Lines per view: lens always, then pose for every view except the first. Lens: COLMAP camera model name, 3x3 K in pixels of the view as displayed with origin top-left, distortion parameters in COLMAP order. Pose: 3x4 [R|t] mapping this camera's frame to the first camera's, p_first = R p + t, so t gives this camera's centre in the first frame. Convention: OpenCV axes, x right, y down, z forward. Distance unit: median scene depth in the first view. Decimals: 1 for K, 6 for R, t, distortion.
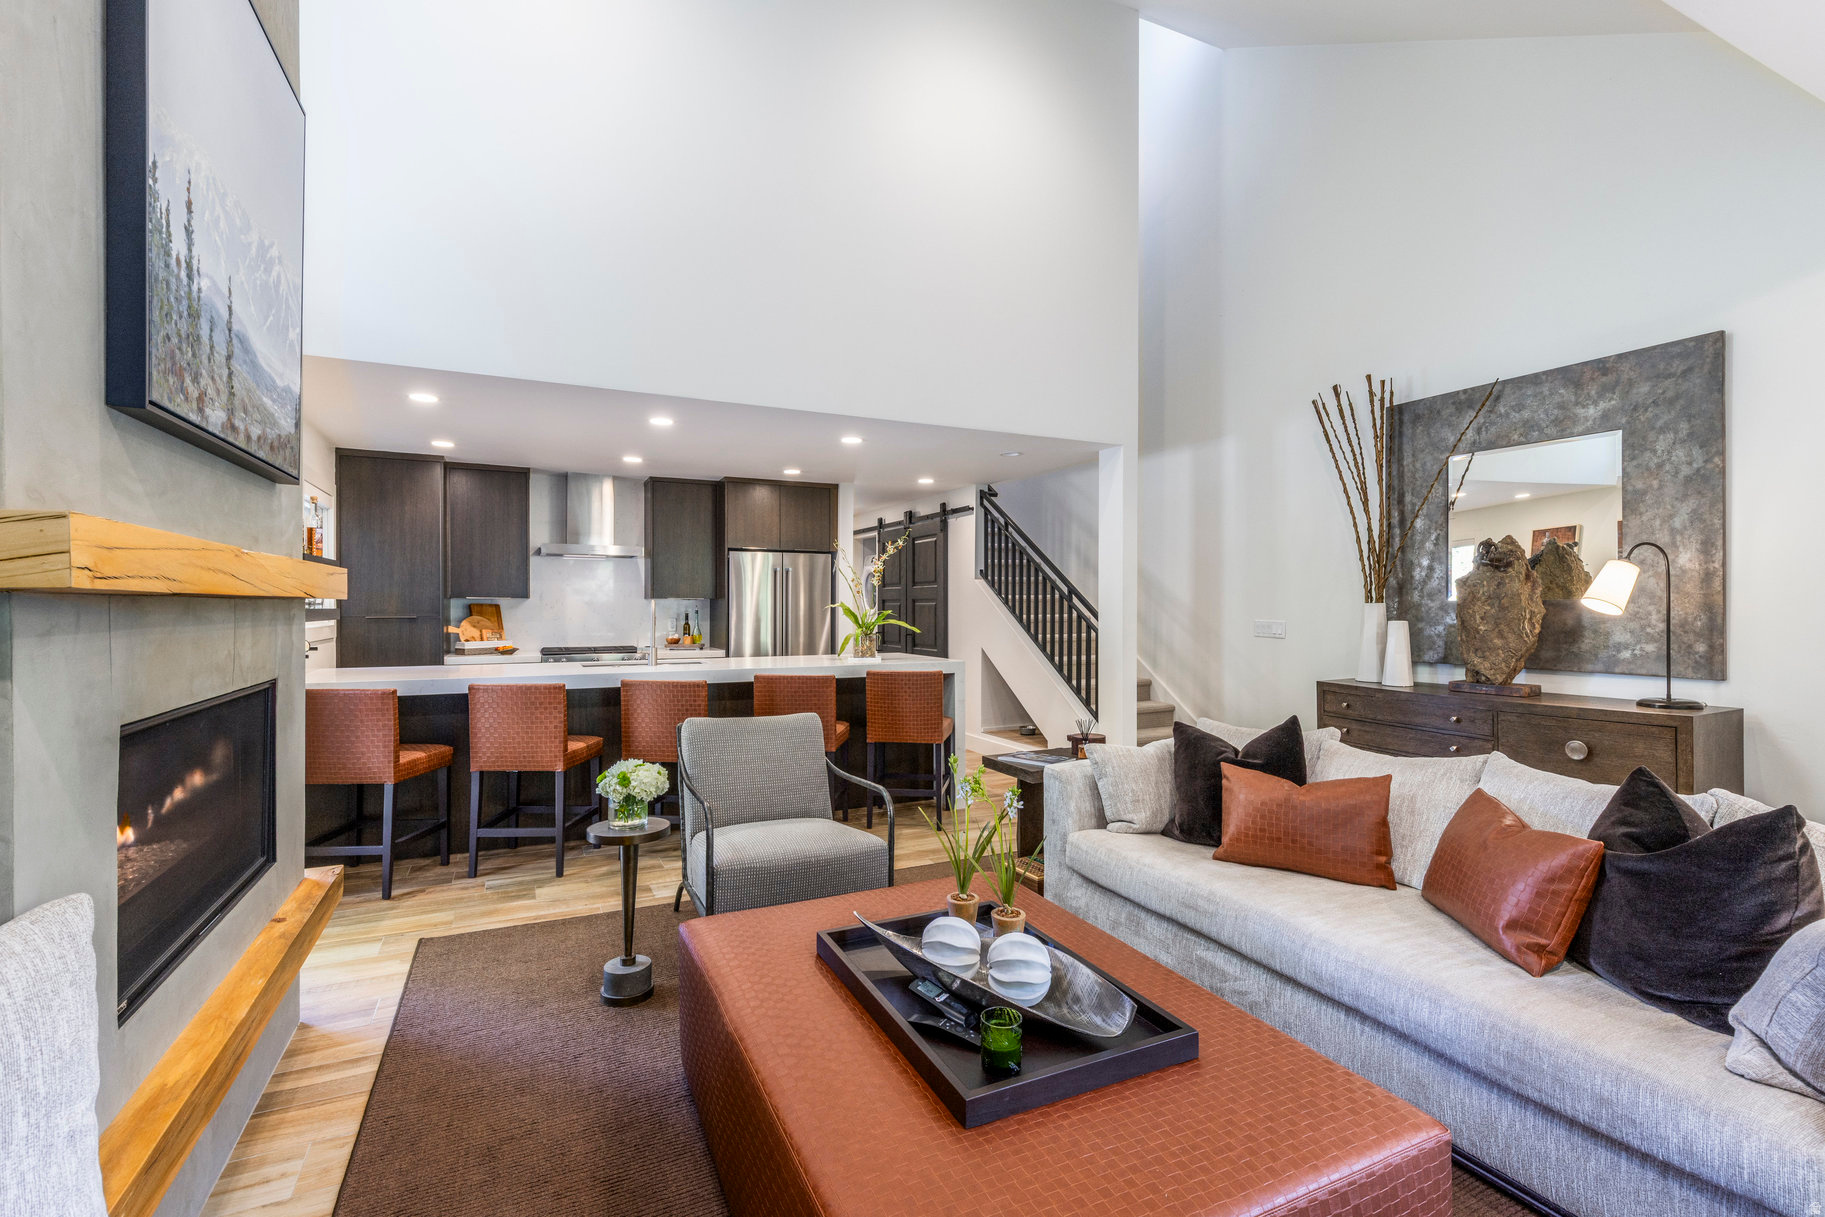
lens RADIAL K [[817.8, 0, 909.0], [0, 817.8, 601.4], [0, 0, 1]] dist [0.005777, 0.000715]
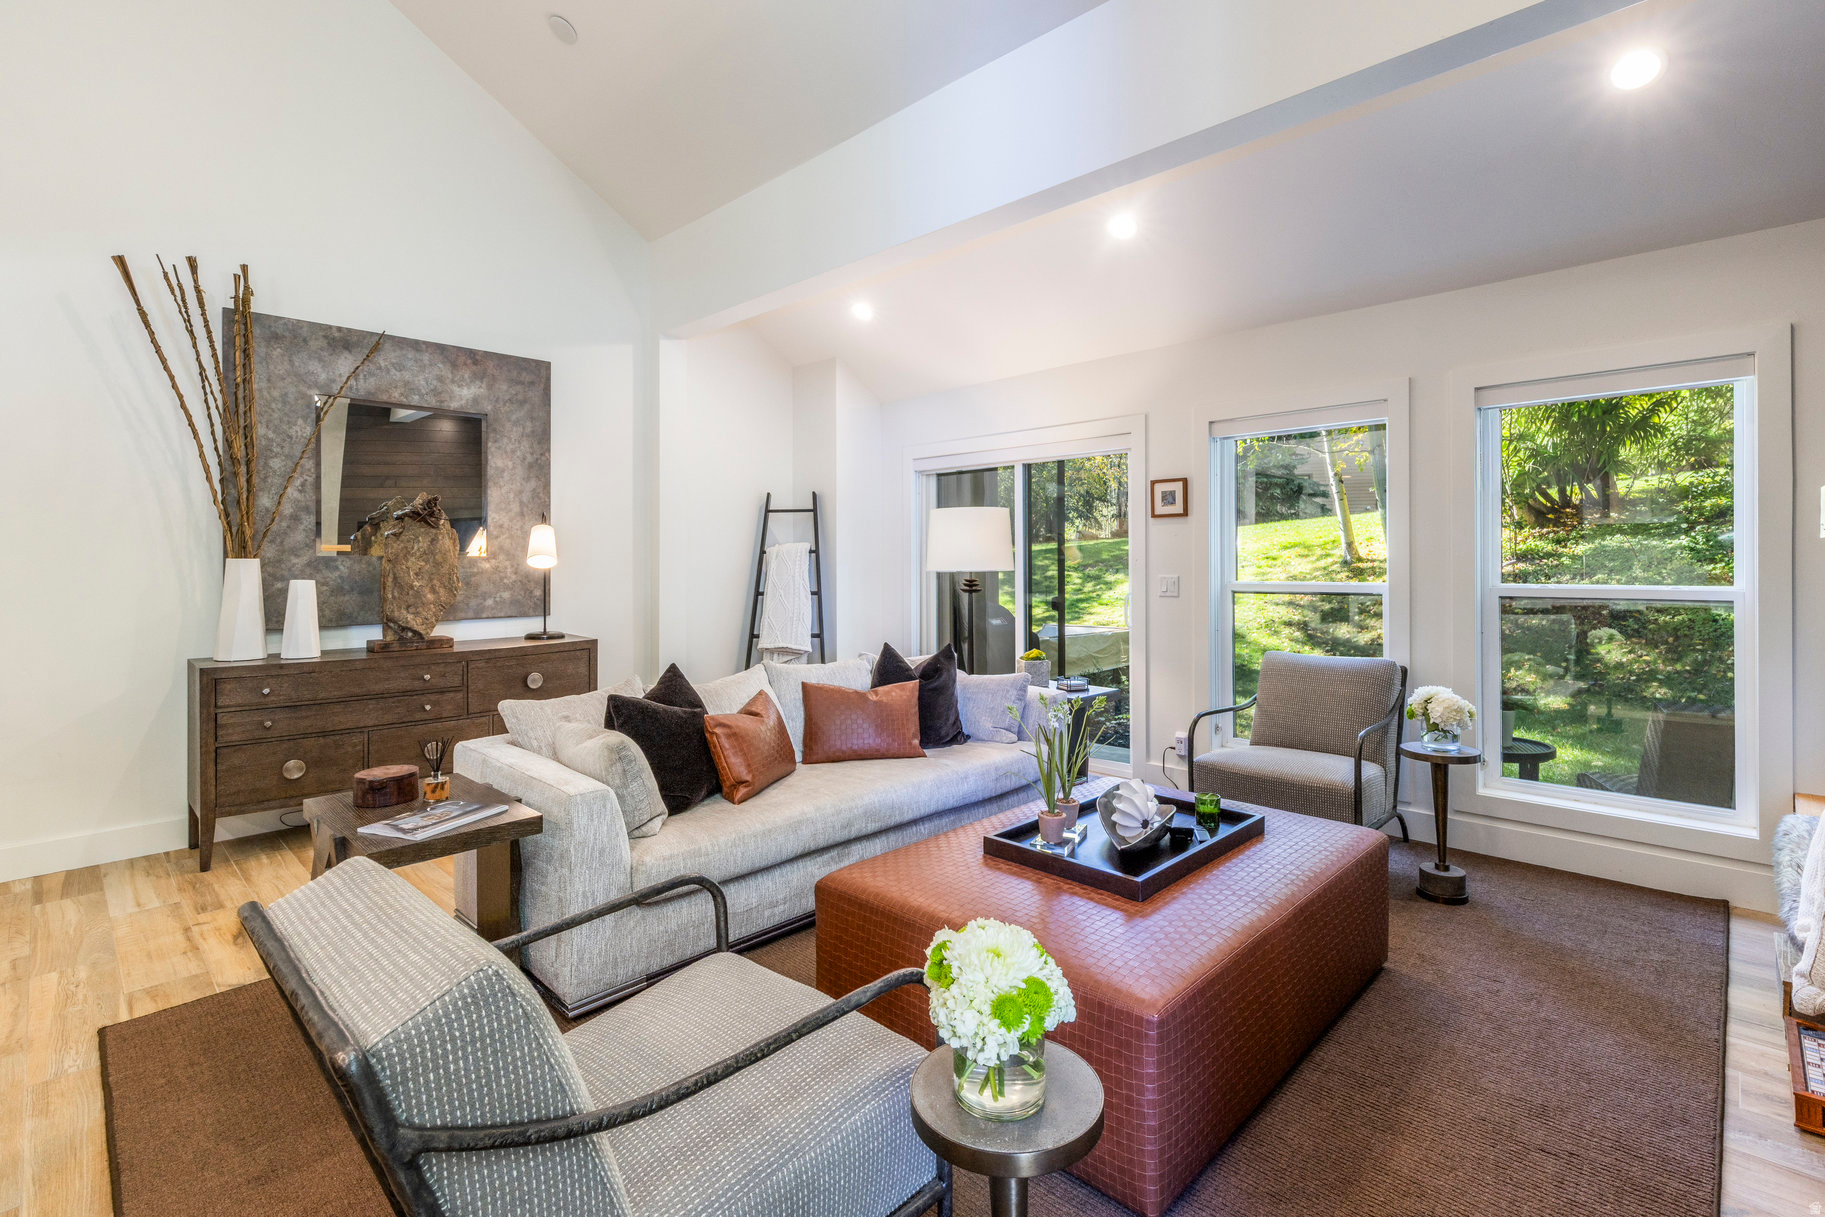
lens RADIAL K [[817.8, 0, 940.6], [0, 817.8, 570.3], [0, 0, 1]] dist [0.005777, 0.000715]
pose [[-0.349137, -0.006943, 0.937046, -0.468842], [0.001738, 0.999966, 0.008056, 0.009456], [-0.937070, 0.004442, -0.349113, 0.766496]]
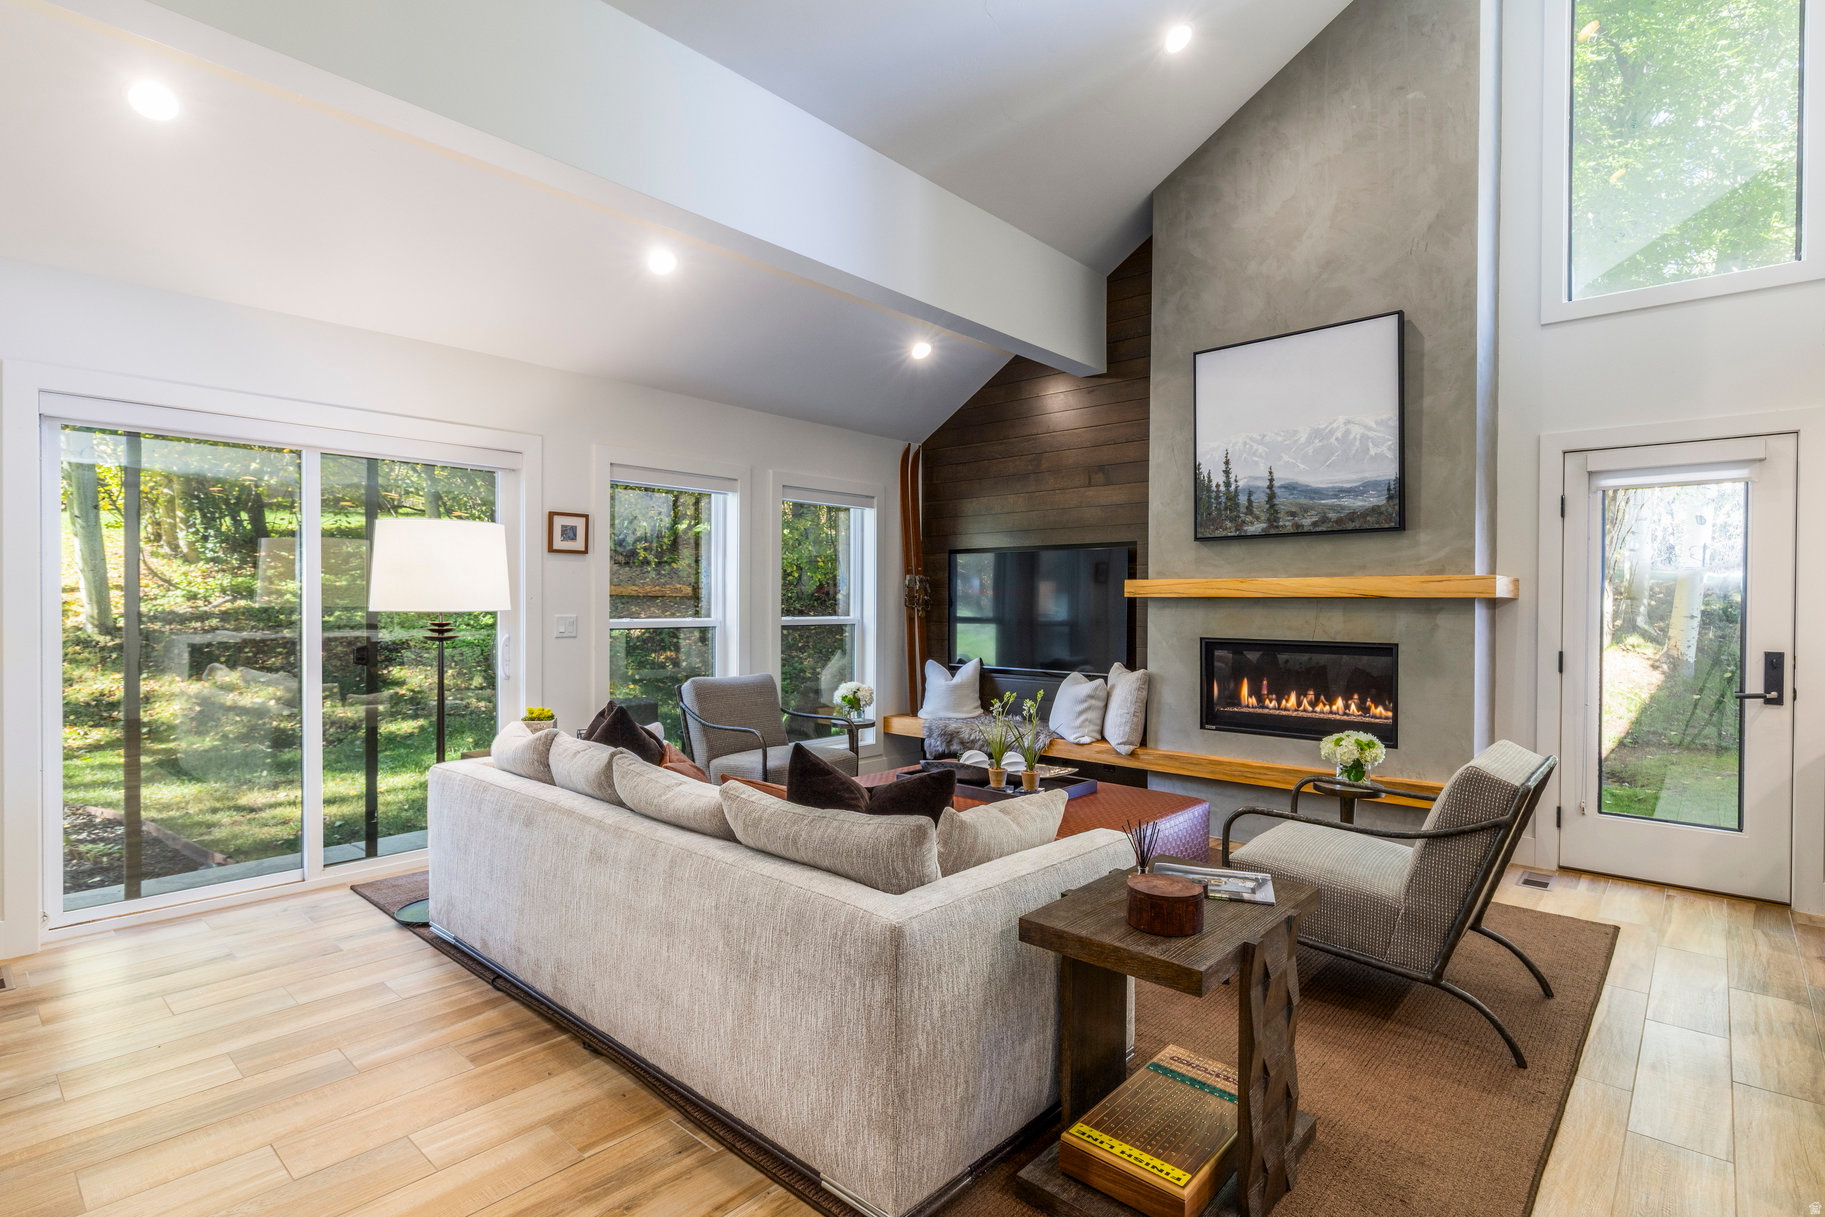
lens RADIAL K [[896.2, 0, 913.1], [0, 896.2, 609.5], [0, 0, 1]] dist [-0.000842, -0.001551]
pose [[-0.922313, 0.000927, -0.386443, 0.506111], [-0.002698, 0.999957, 0.008838, 0.007454], [0.386435, 0.009194, -0.922271, 1.321421]]
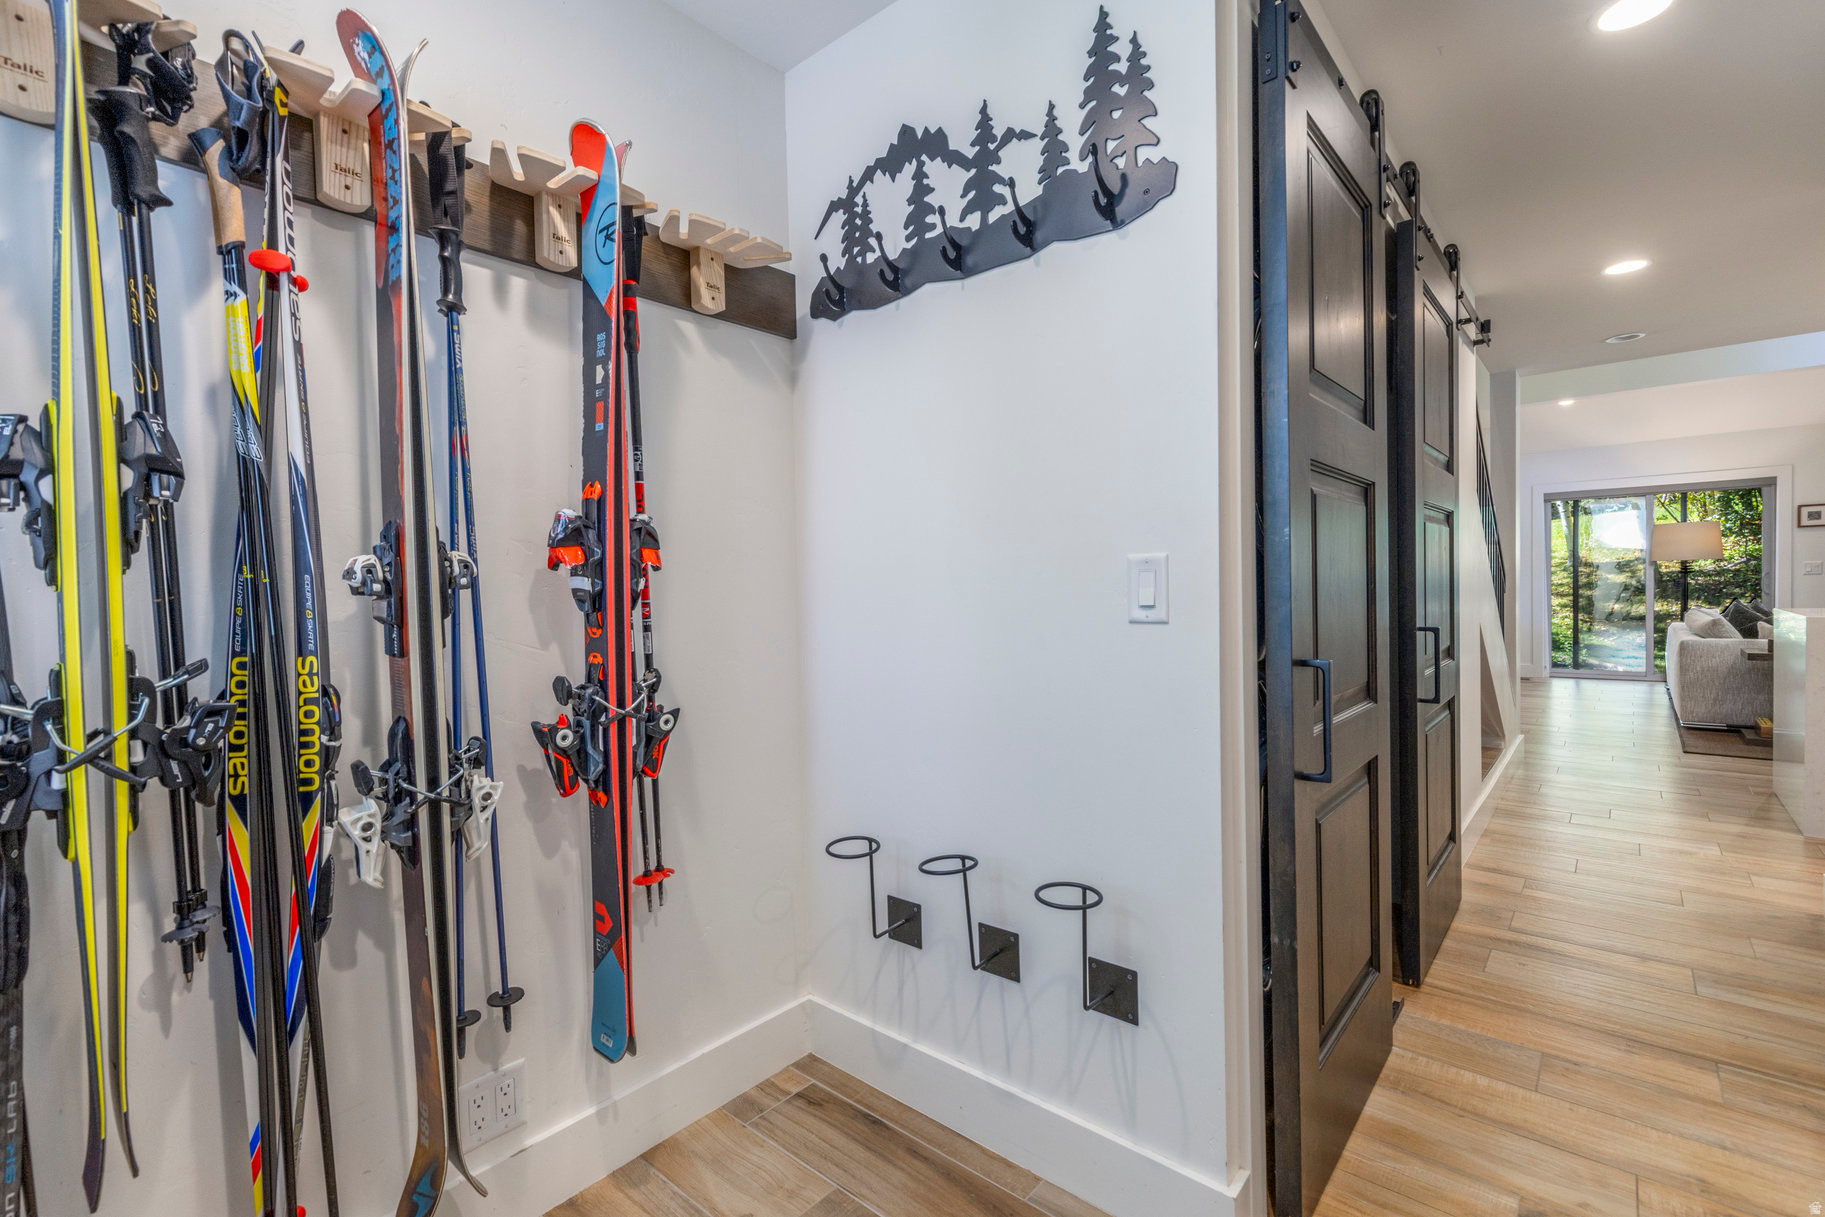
lens RADIAL K [[817.8, 0, 910.4], [0, 817.8, 615.9], [0, 0, 1]] dist [0.005777, 0.000715]
pose [[-0.399825, -0.015826, 0.916455, -0.439396], [0.025249, 0.999281, 0.028272, 0.044555], [-0.916244, 0.034443, -0.399138, 2.750369]]
